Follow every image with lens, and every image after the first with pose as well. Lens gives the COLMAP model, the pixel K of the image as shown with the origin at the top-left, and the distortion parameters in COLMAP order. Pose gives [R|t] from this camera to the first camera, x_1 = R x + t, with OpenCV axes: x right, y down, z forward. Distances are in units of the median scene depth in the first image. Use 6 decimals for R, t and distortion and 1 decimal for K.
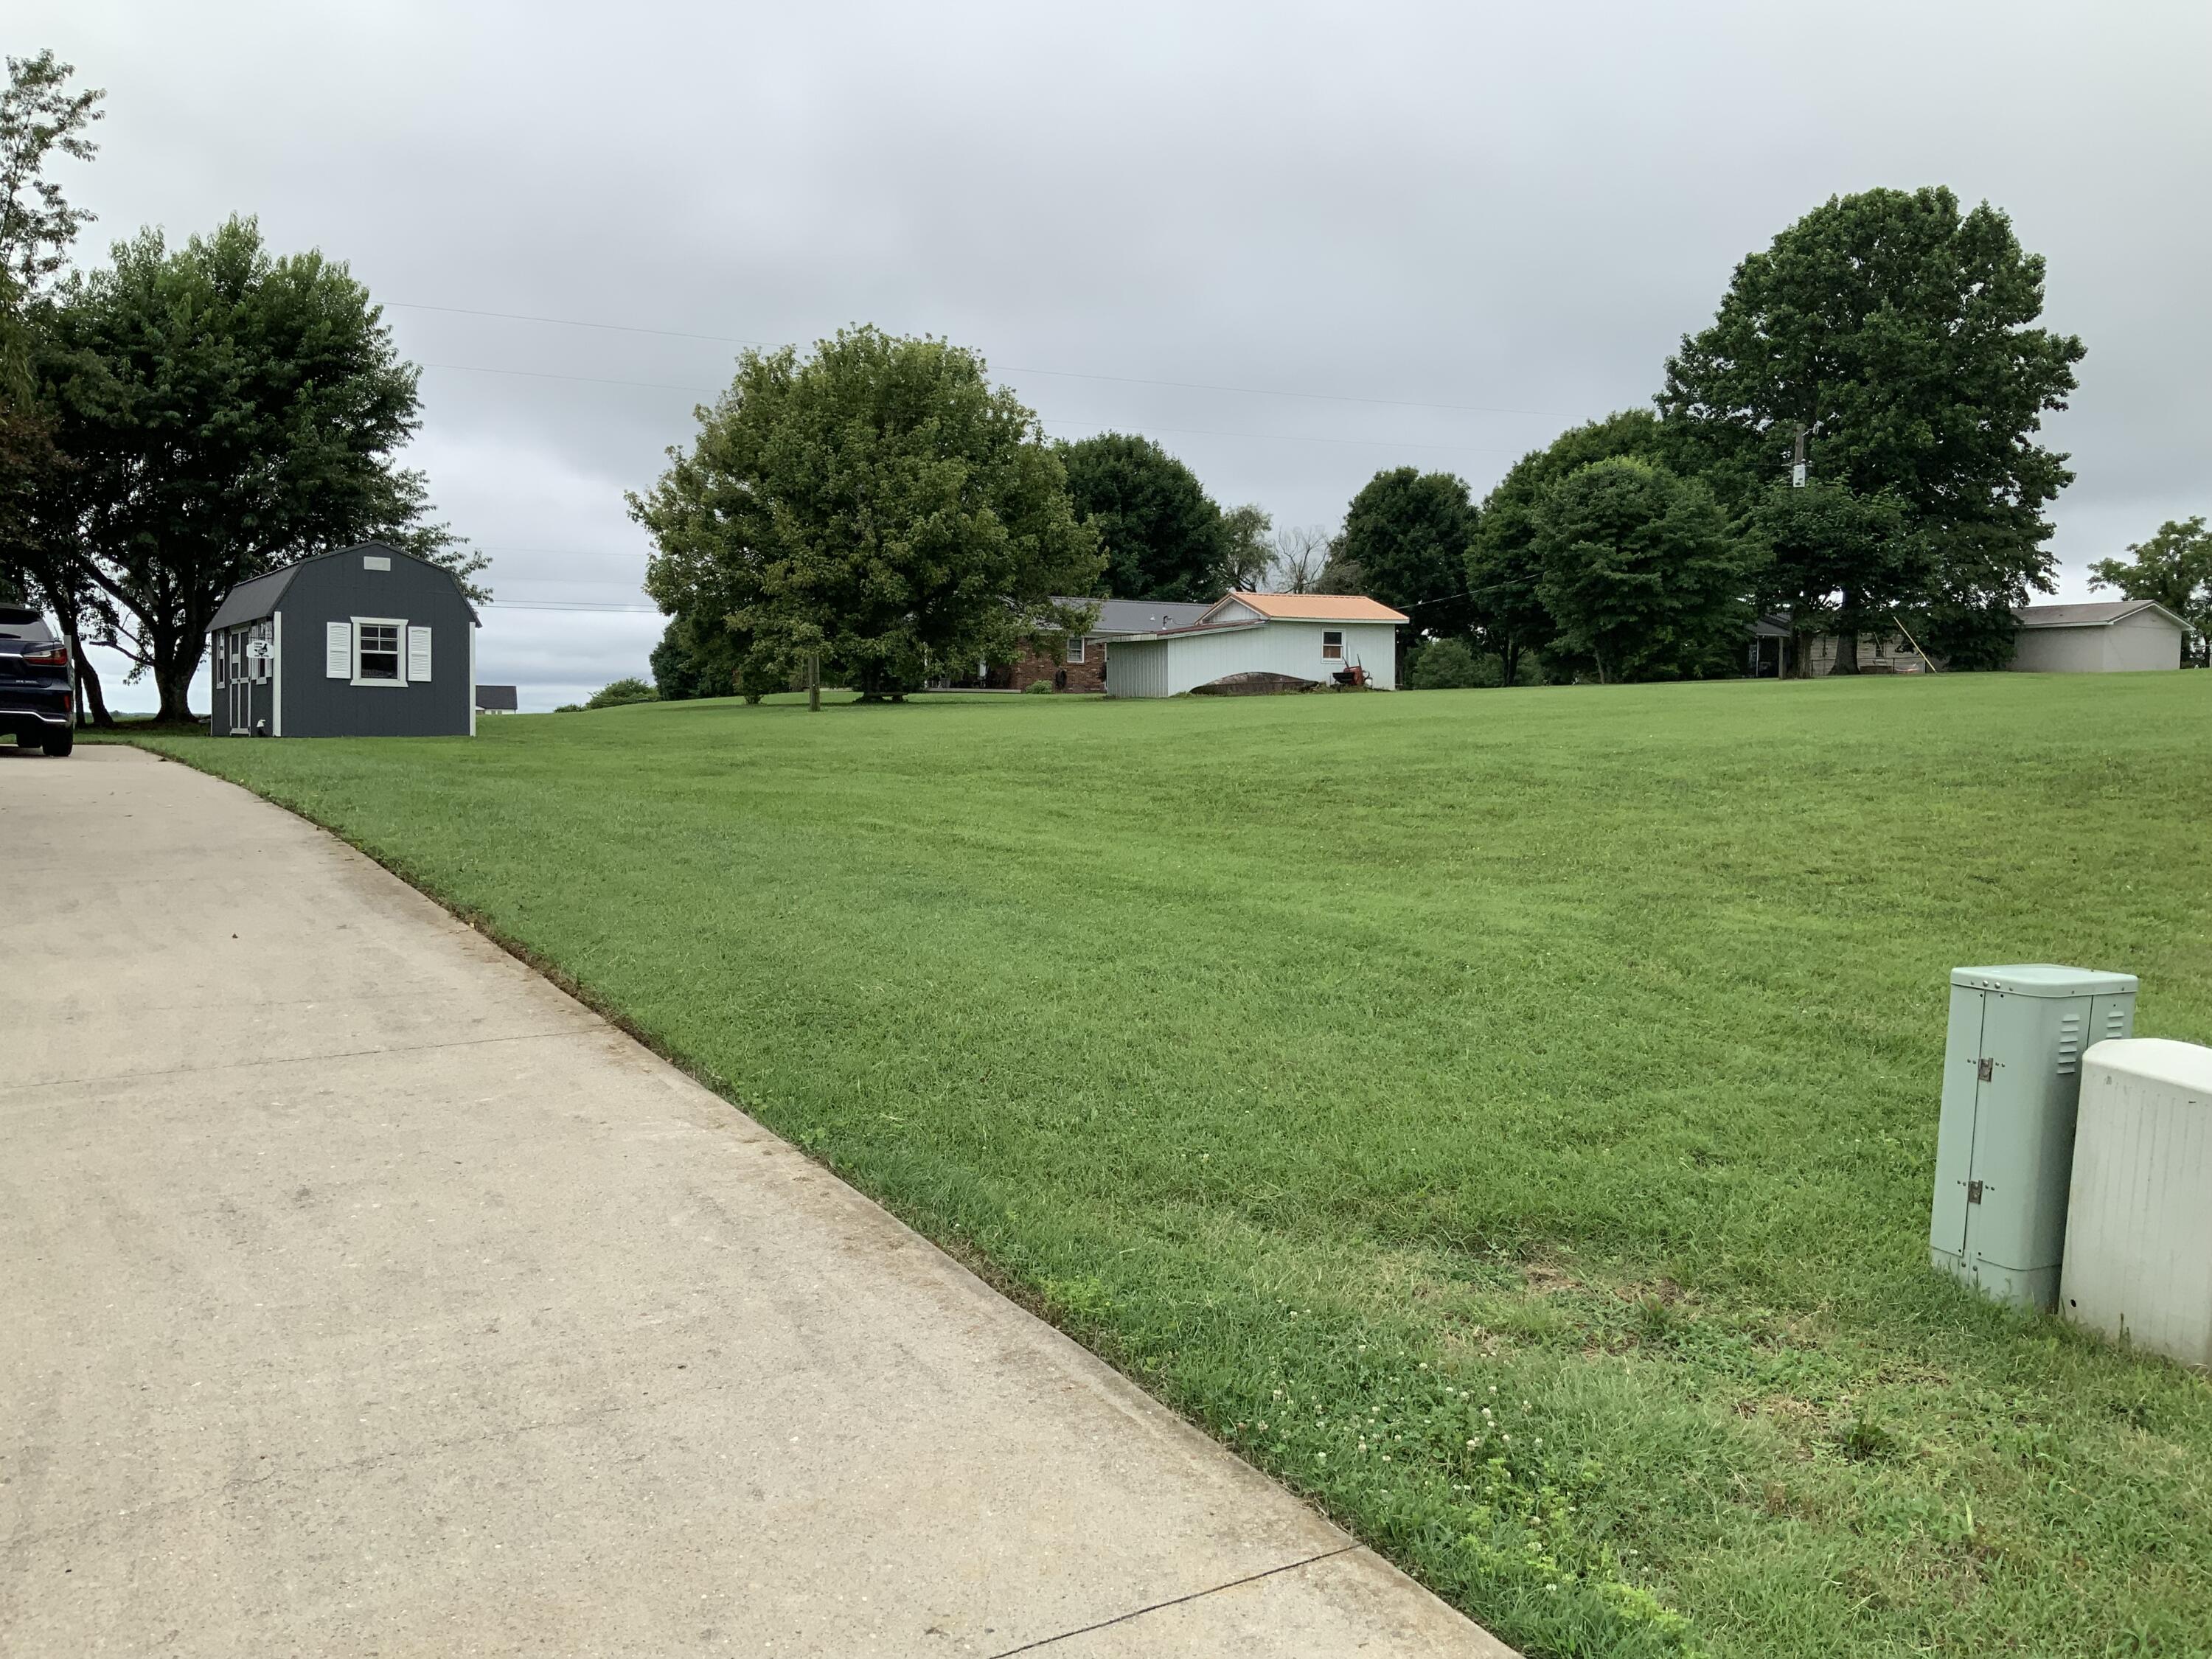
lens RADIAL K [[1830.3, 0, 1104.6], [0, 1830.3, 865.3], [0, 0, 1]] dist [0.126536, -0.154168]
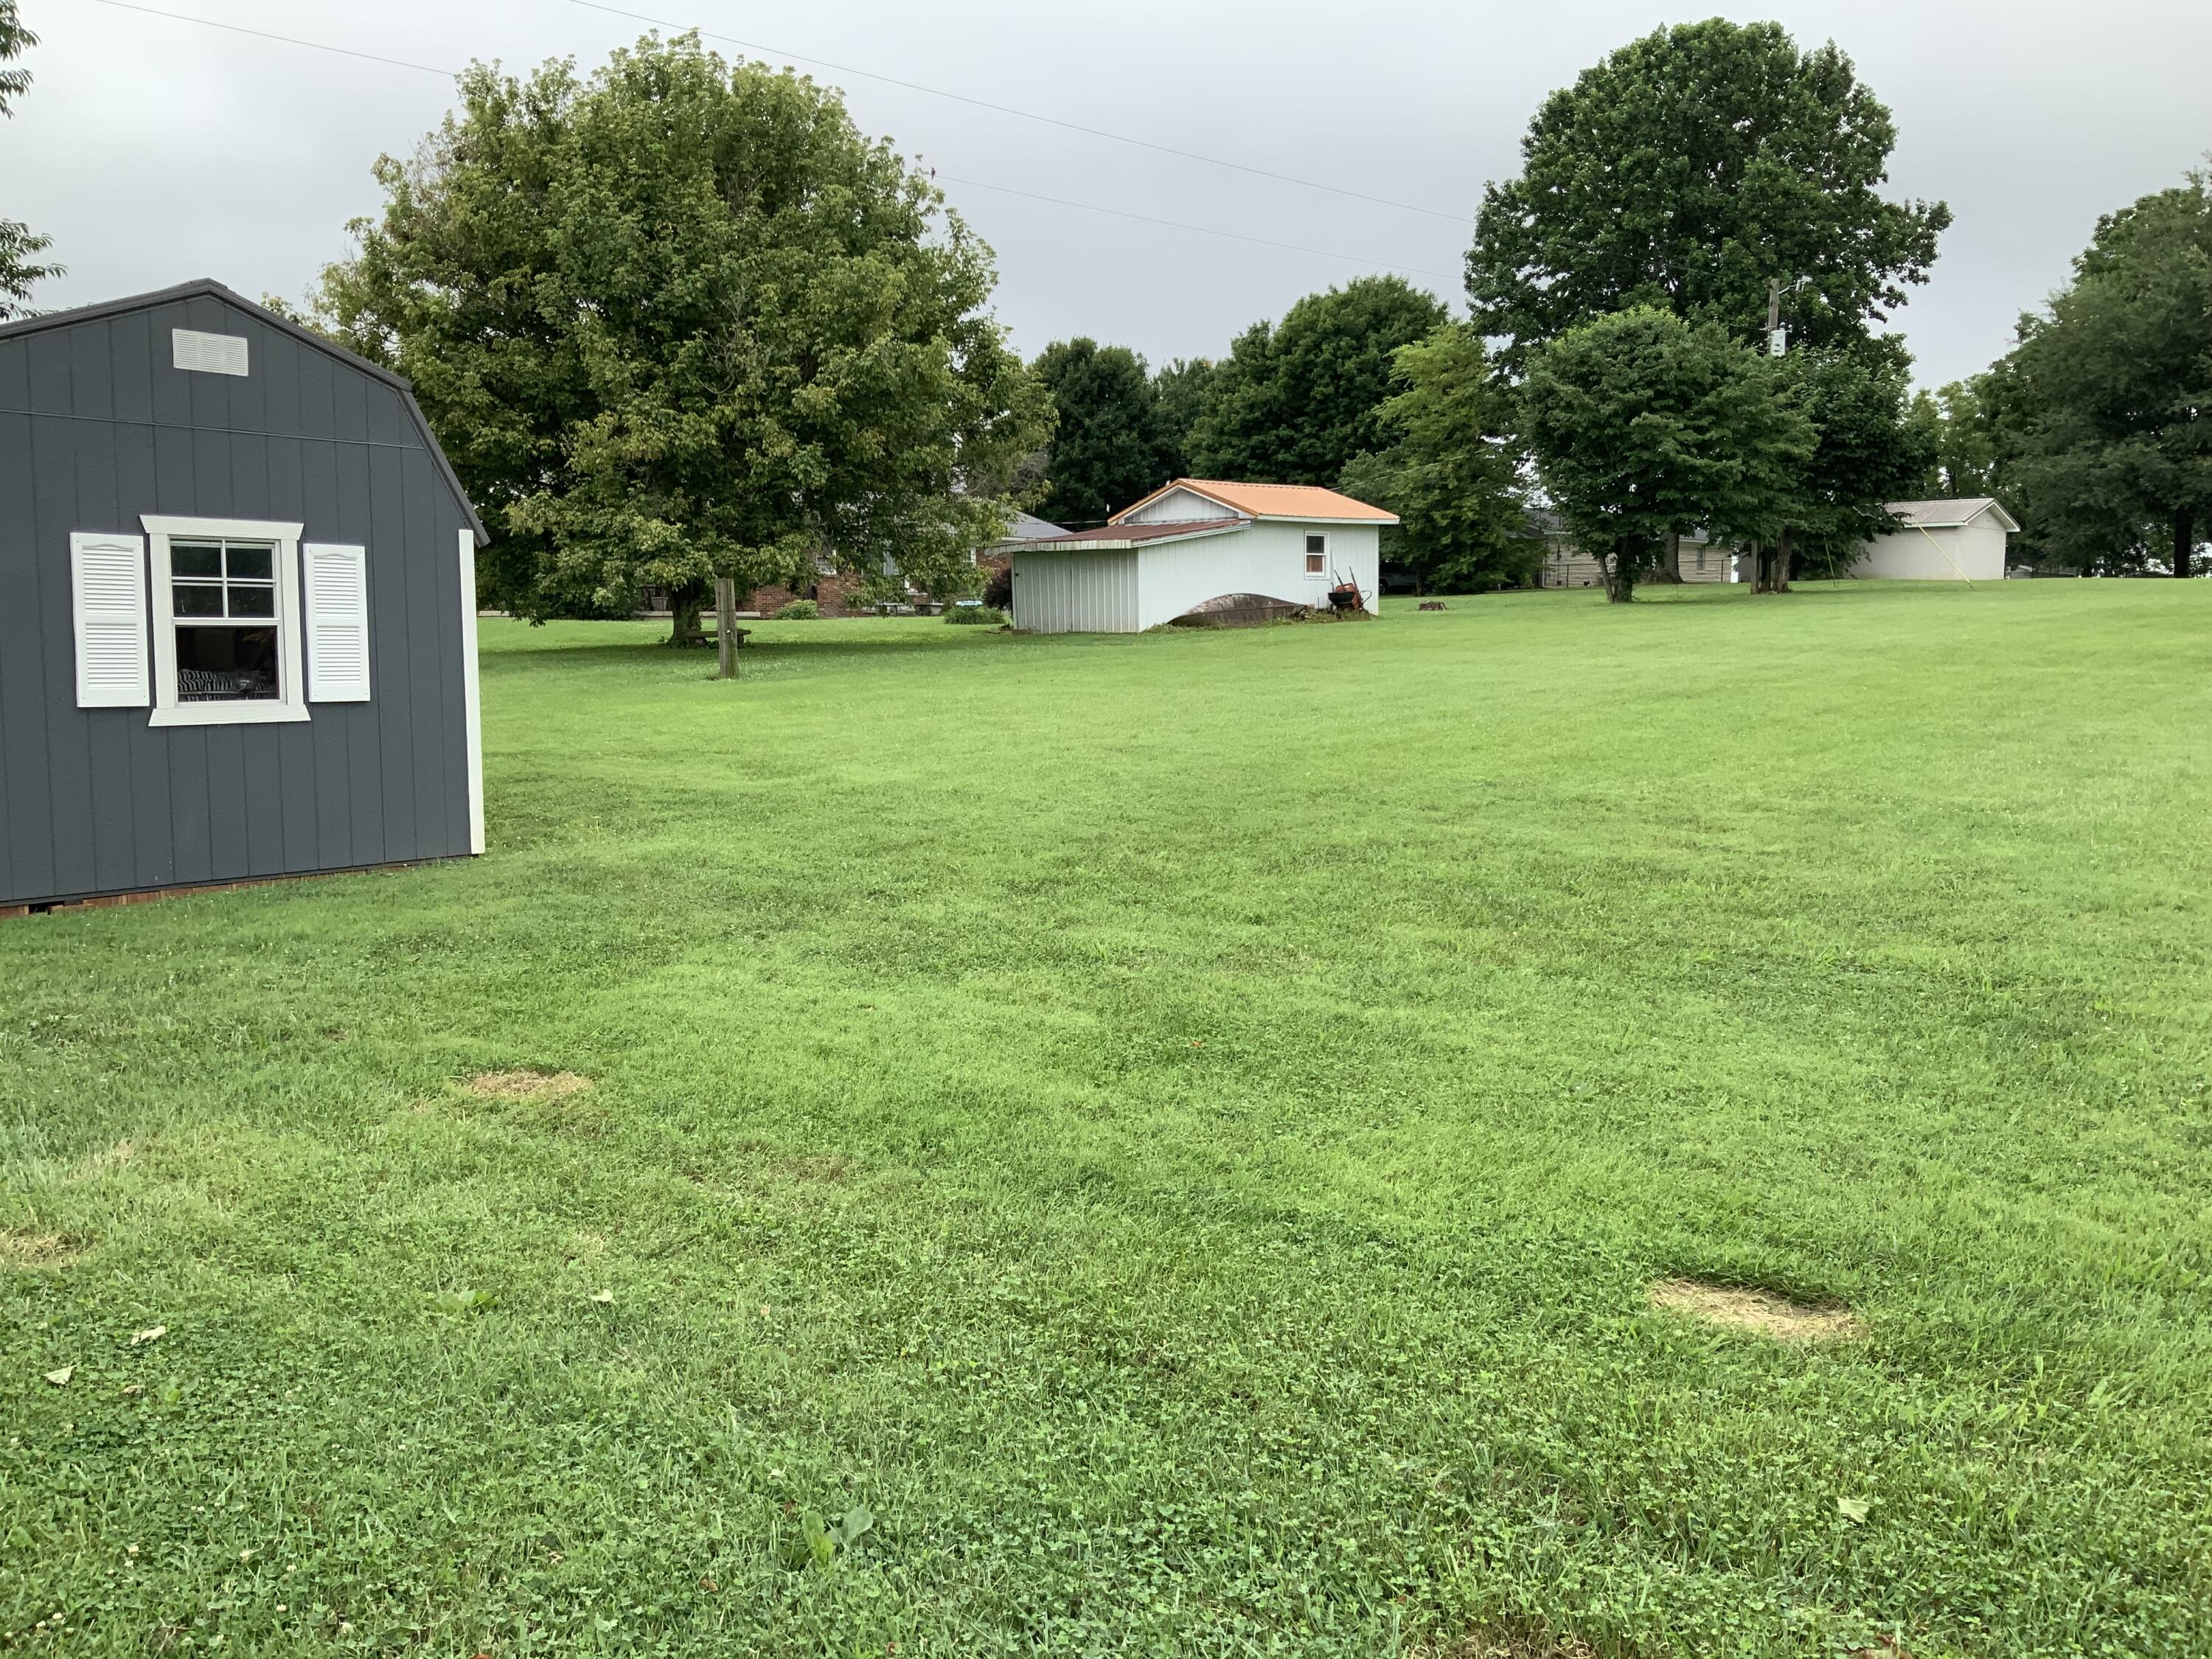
lens RADIAL K [[1830.3, 0, 1104.6], [0, 1830.3, 865.3], [0, 0, 1]] dist [0.126536, -0.154168]
pose [[0.958795, -0.047991, 0.280015, -0.174724], [0.032291, 0.997651, 0.060416, -0.044941], [-0.282256, -0.048884, 0.958093, 0.329425]]
